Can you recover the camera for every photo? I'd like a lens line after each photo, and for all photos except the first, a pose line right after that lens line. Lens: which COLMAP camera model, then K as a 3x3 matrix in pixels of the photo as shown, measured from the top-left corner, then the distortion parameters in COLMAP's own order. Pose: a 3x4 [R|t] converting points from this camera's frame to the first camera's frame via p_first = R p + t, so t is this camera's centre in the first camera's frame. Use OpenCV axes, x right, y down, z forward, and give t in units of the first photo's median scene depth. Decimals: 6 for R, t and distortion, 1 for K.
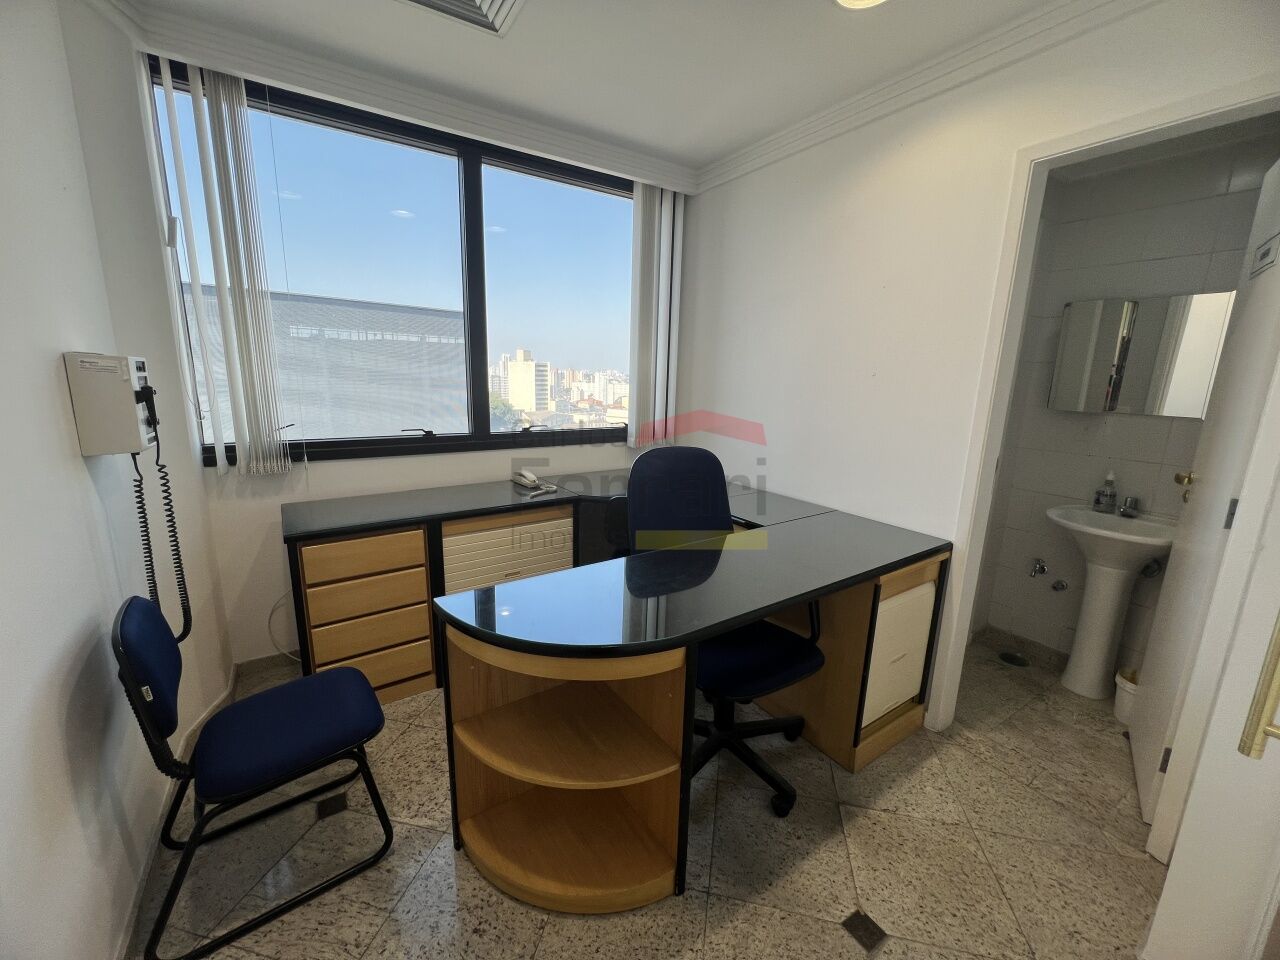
lens RADIAL K [[512.9, 0, 640.2], [0, 512.9, 476.7], [0, 0, 1]] dist [-0.003642, 0.001441]
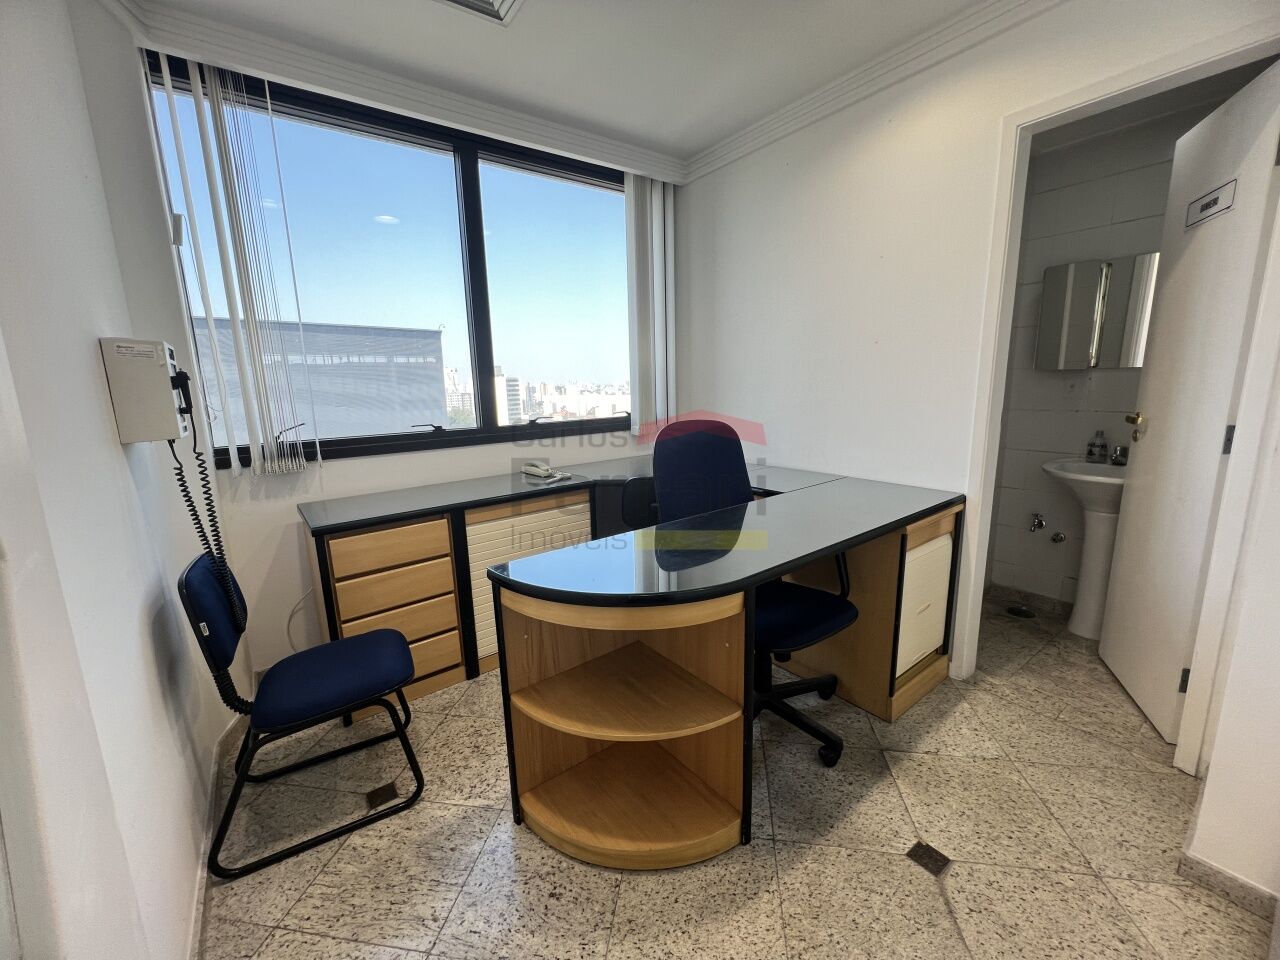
lens RADIAL K [[512.9, 0, 639.0], [0, 512.9, 477.2], [0, 0, 1]] dist [-0.003642, 0.001441]
pose [[0.997015, -0.063306, 0.044208, -0.104567], [0.064084, 0.997810, -0.016414, 0.072965], [-0.043072, 0.019198, 0.998887, -0.015348]]
